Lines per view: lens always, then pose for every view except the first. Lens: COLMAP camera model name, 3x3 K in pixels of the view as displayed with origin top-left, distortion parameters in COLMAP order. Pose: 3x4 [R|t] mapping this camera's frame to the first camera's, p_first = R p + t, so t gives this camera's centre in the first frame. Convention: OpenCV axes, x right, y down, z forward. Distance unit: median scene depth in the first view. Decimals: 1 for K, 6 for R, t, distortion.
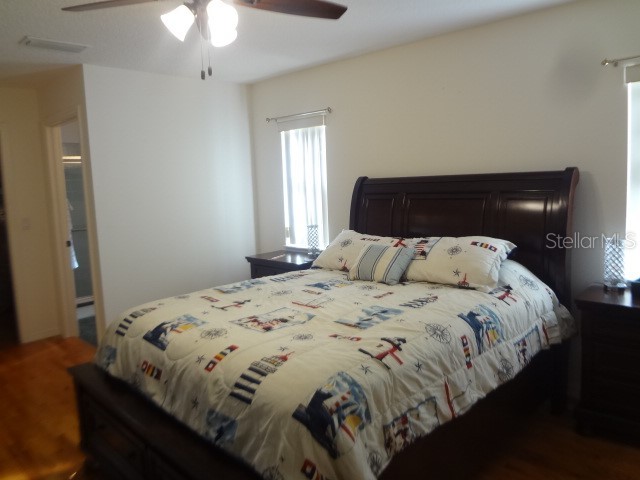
lens RADIAL K [[478.9, 0, 318.3], [0, 478.9, 241.9], [0, 0, 1]] dist [-0.051482, 0.014251]
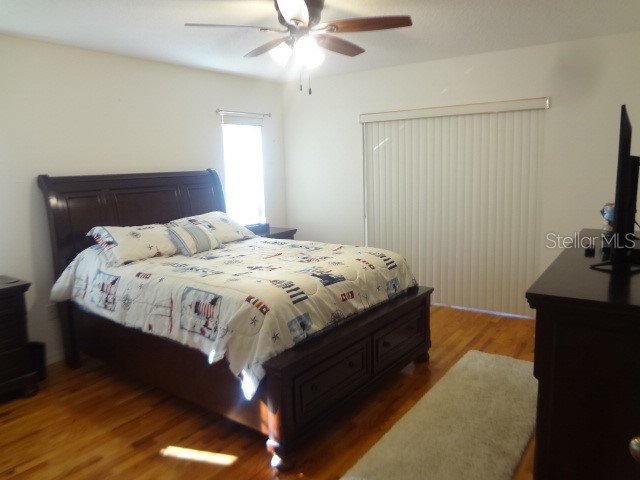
lens RADIAL K [[478.9, 0, 319.1], [0, 478.9, 238.3], [0, 0, 1]] dist [-0.051482, 0.014251]
pose [[-0.138181, -0.105524, 0.984769, -1.065083], [0.162388, 0.978438, 0.127631, -0.058699], [-0.977004, 0.177551, -0.118066, 0.750191]]
